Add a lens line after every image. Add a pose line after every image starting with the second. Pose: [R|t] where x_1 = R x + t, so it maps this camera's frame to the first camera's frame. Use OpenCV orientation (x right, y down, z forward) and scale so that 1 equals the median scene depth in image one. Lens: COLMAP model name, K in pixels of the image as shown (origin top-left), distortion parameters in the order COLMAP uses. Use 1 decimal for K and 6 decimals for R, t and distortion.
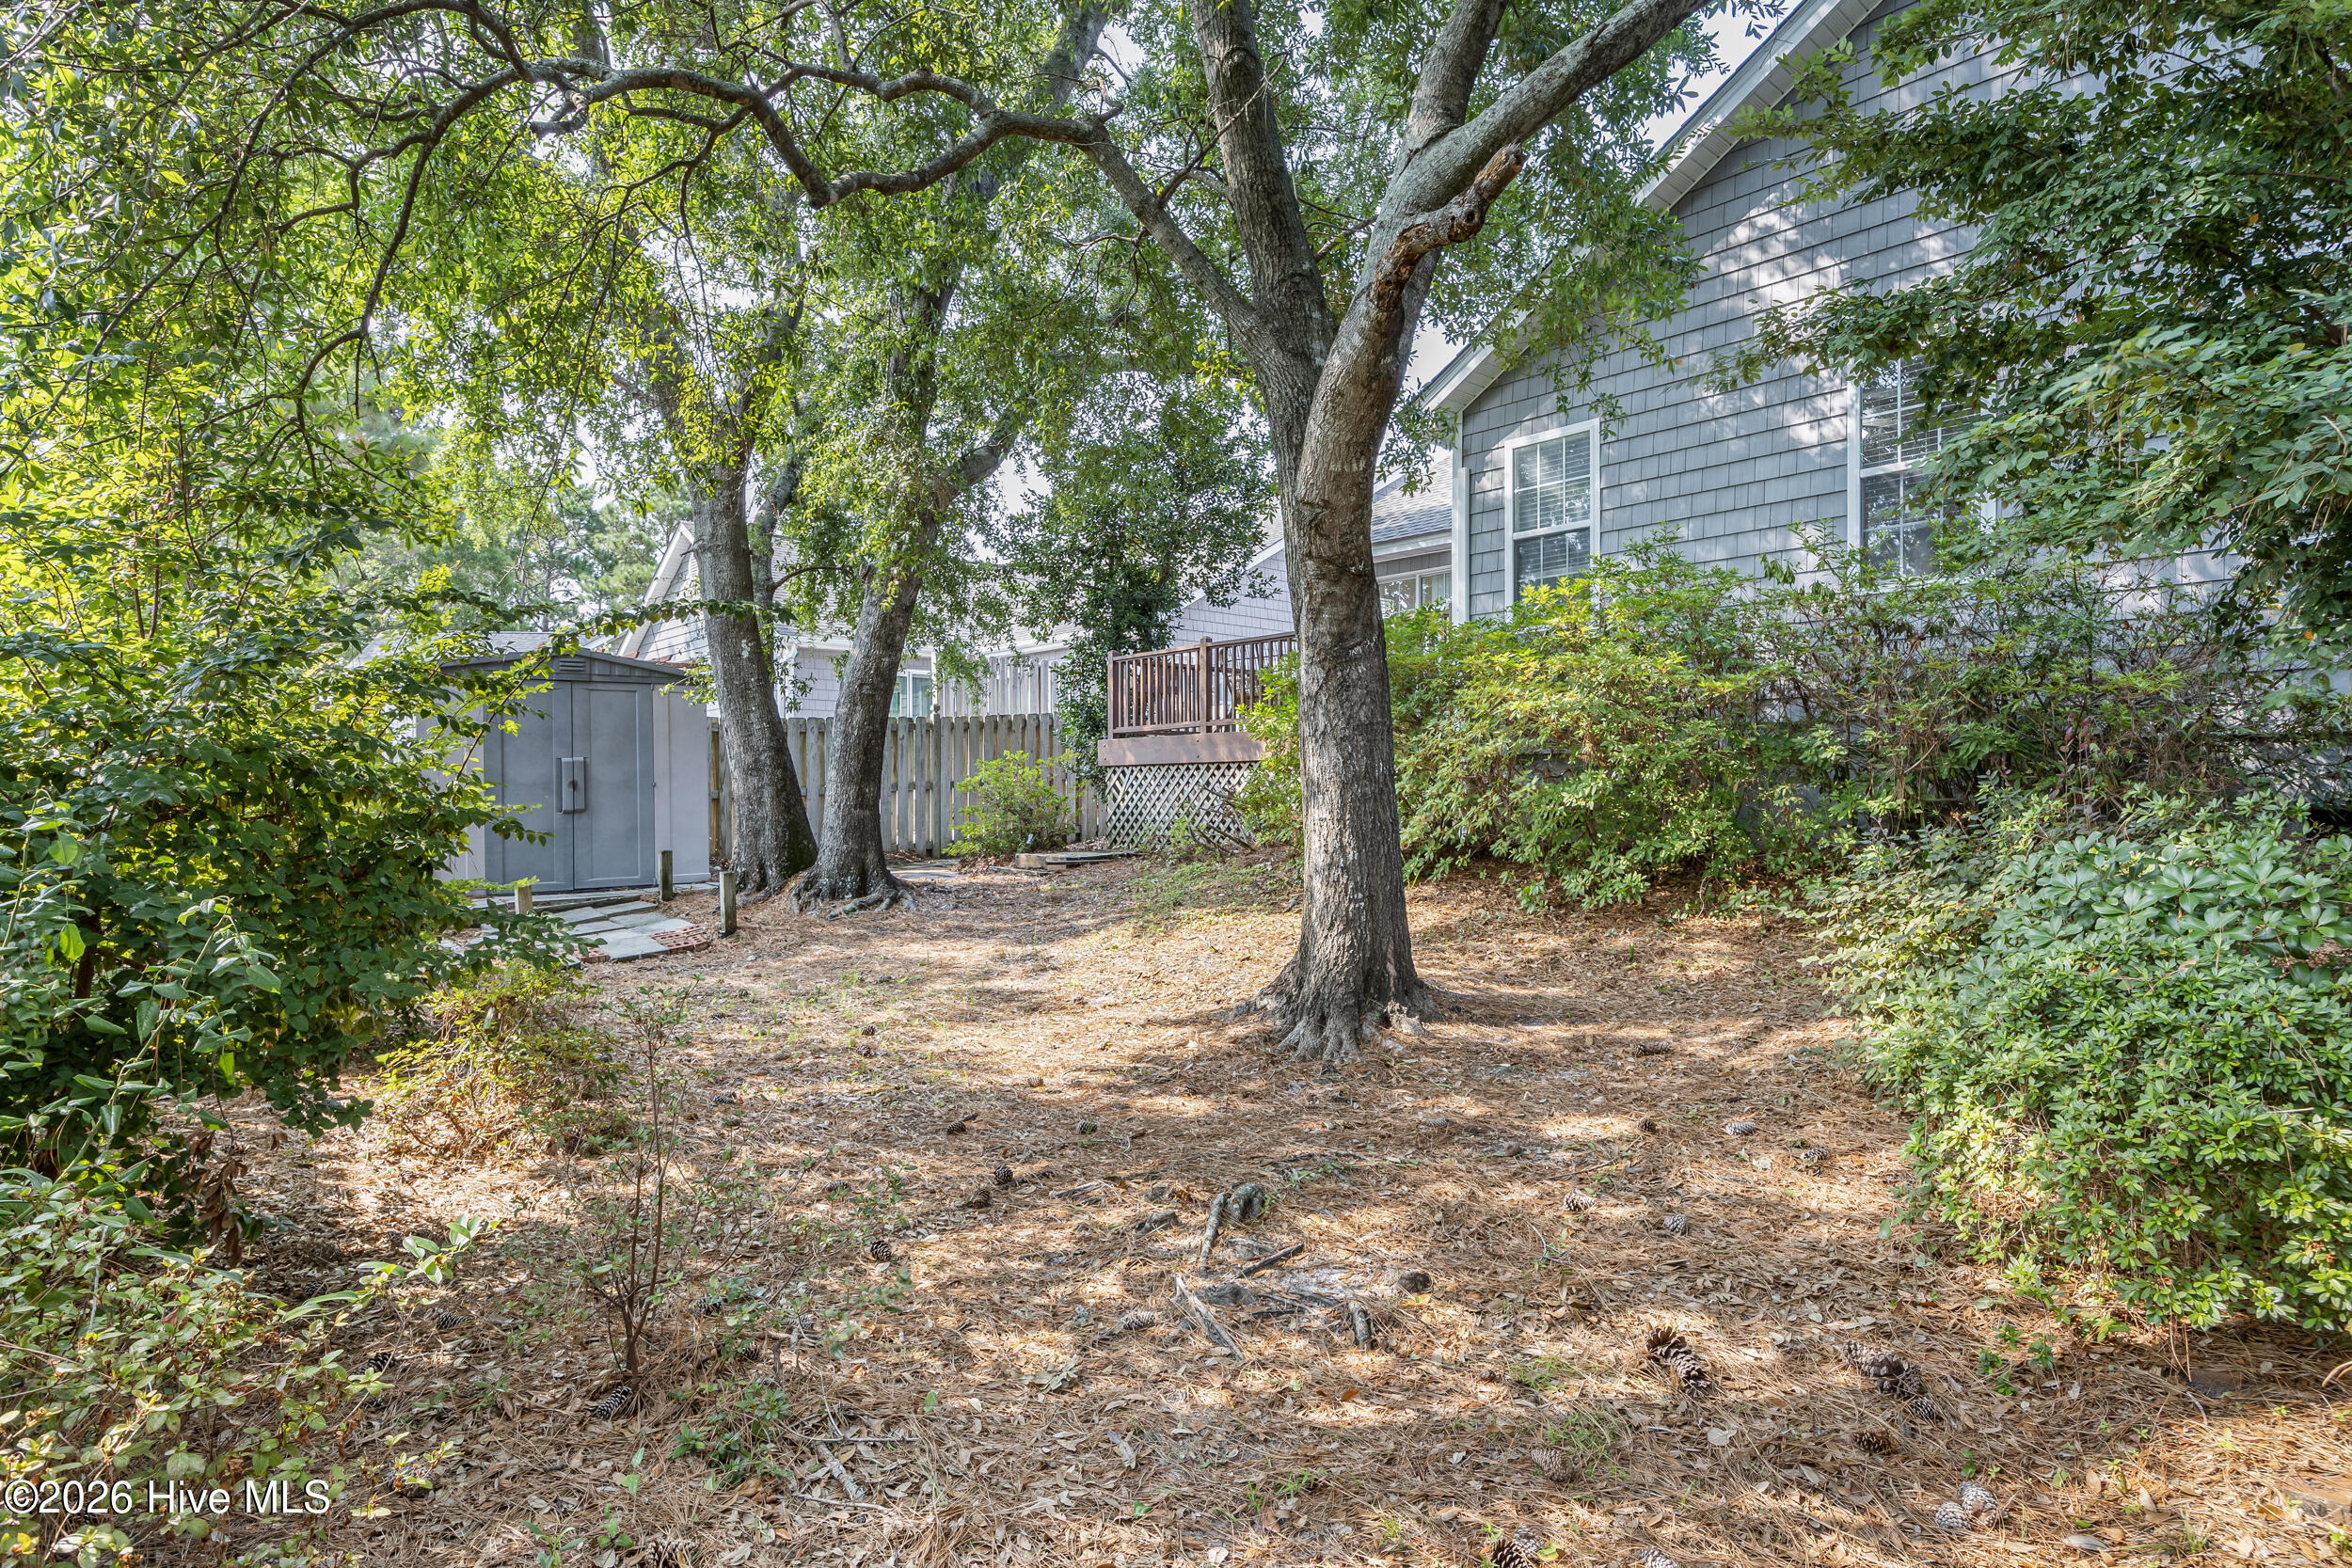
lens RADIAL K [[1359.9, 0, 1179.1], [0, 1359.9, 779.1], [0, 0, 1]] dist [0.005233, 0.000328]
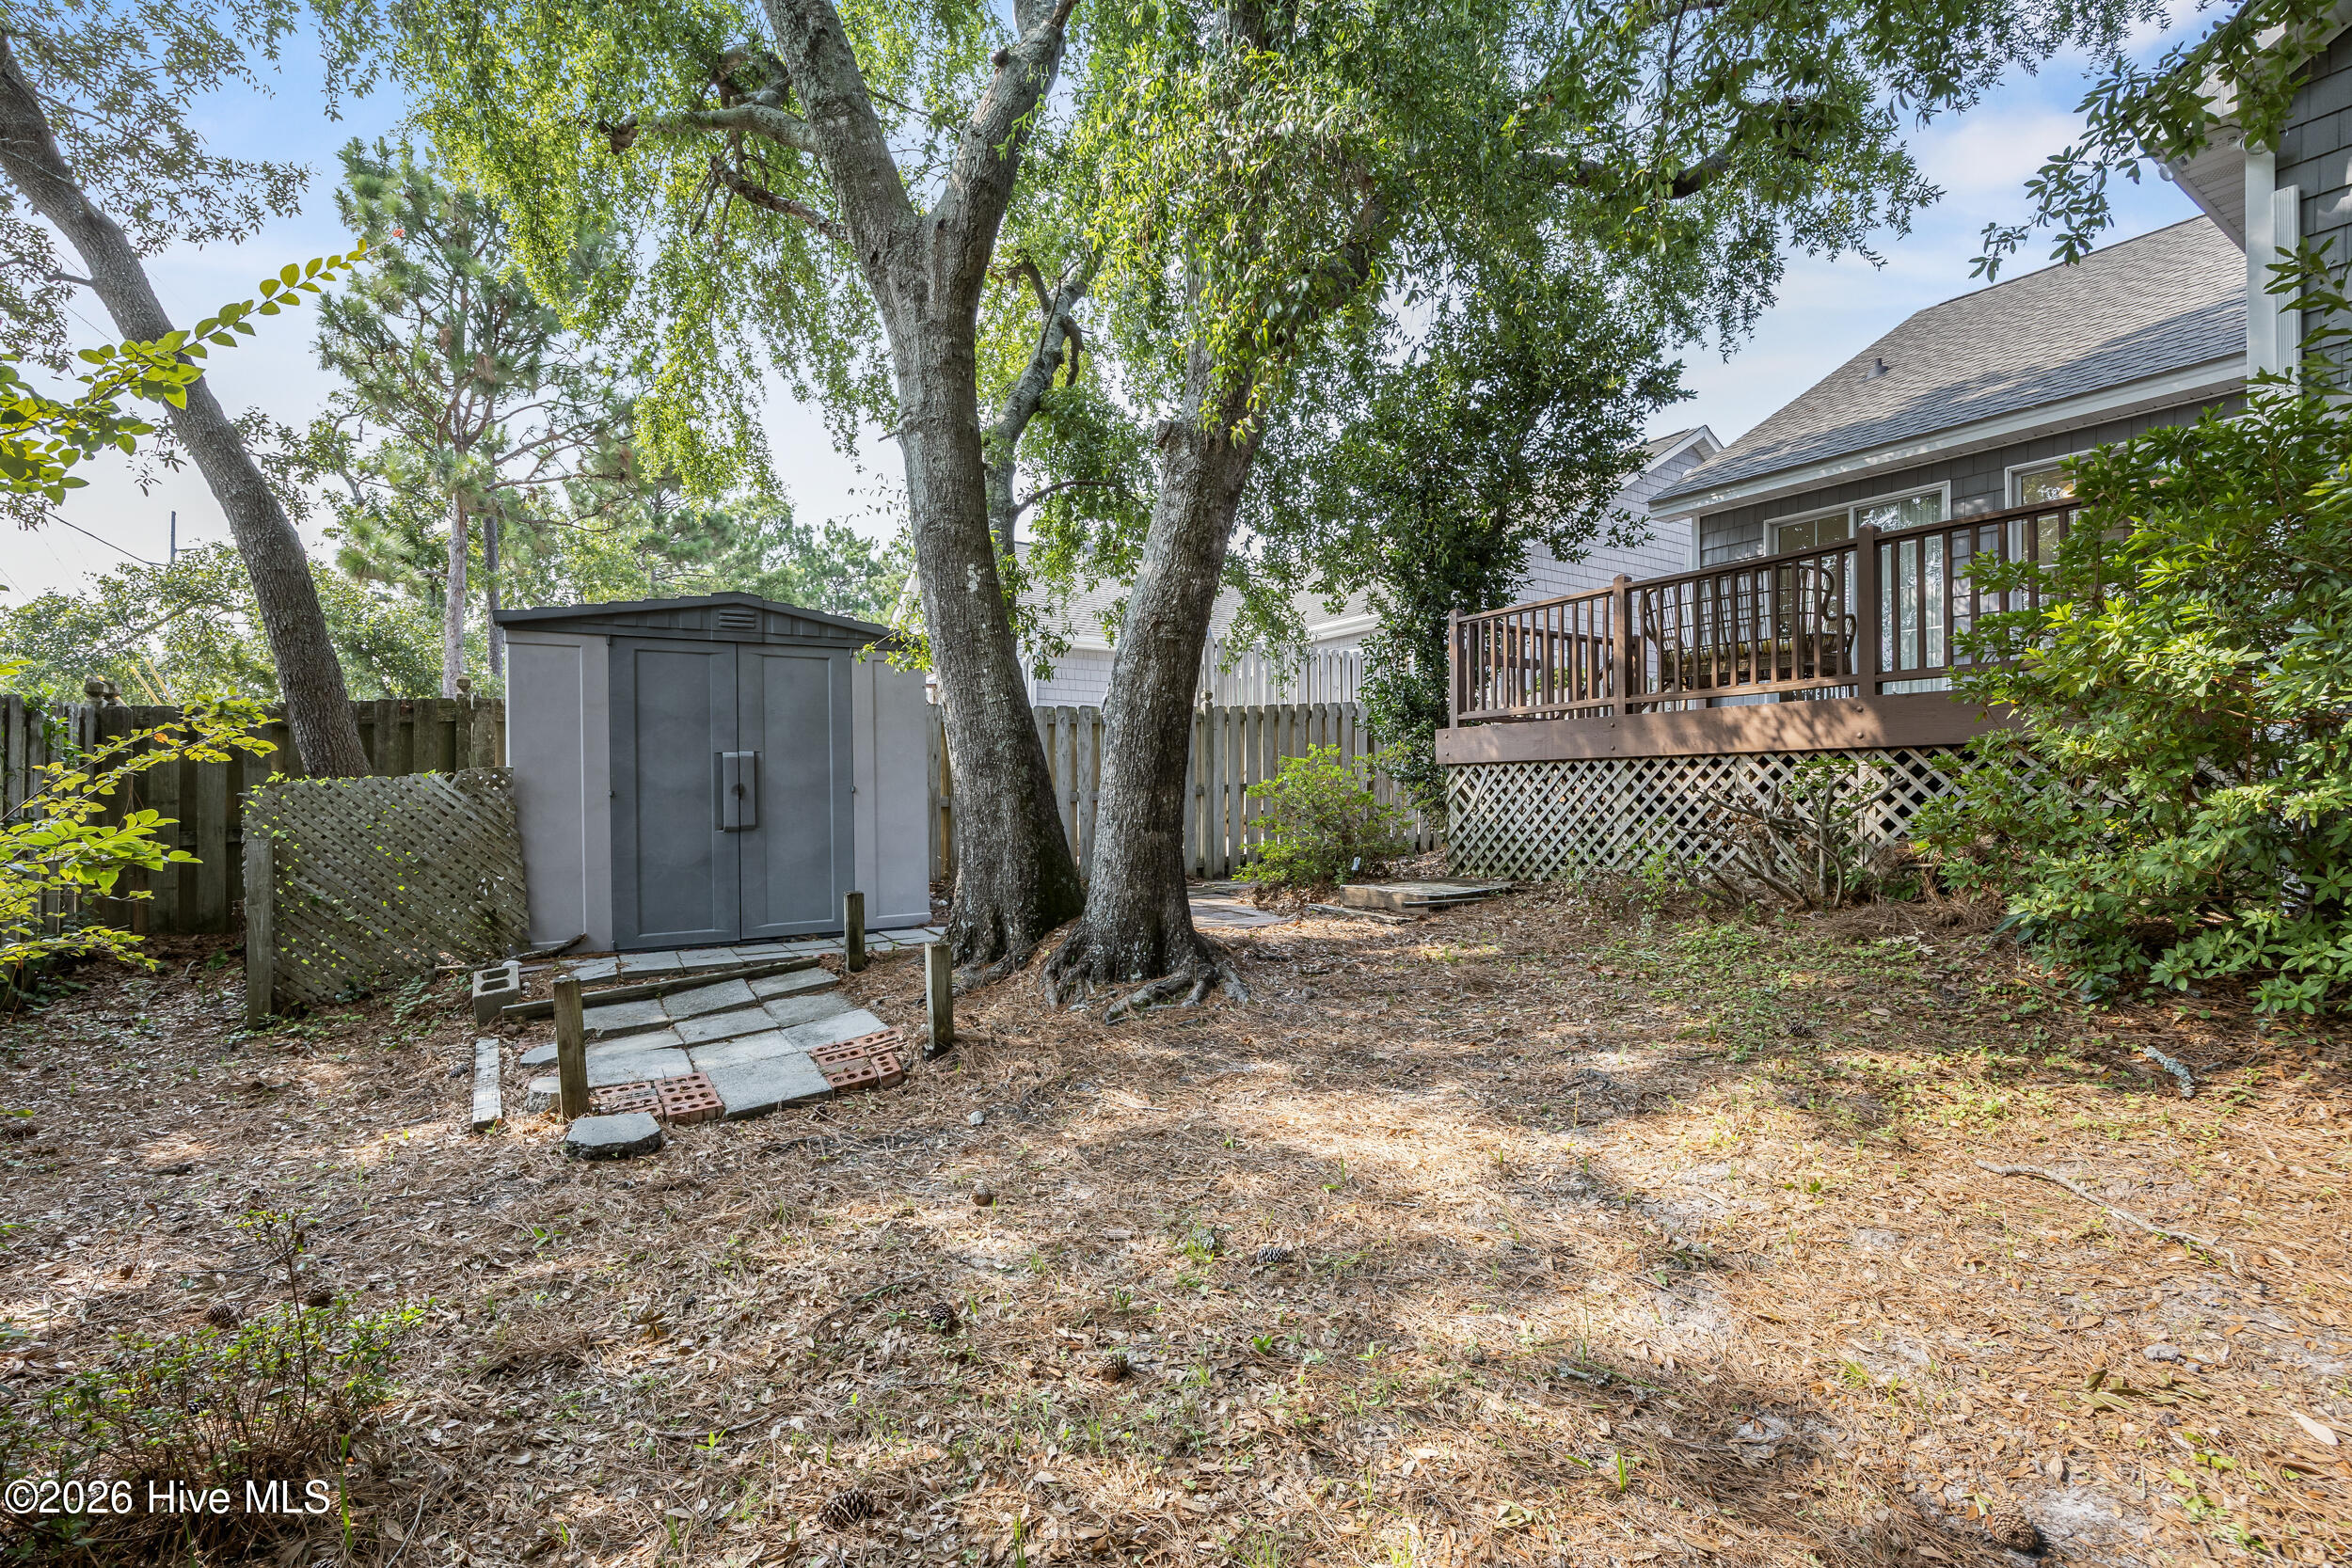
lens RADIAL K [[1063.2, 0, 1172.7], [0, 1063.2, 783.4], [0, 0, 1]] dist [-0.001382, -0.000079]
pose [[0.989587, -0.000855, -0.143933, -0.147727], [0.000859, 1.000000, -0.000031, 0.000952], [0.143933, -0.000093, 0.989587, 0.498267]]
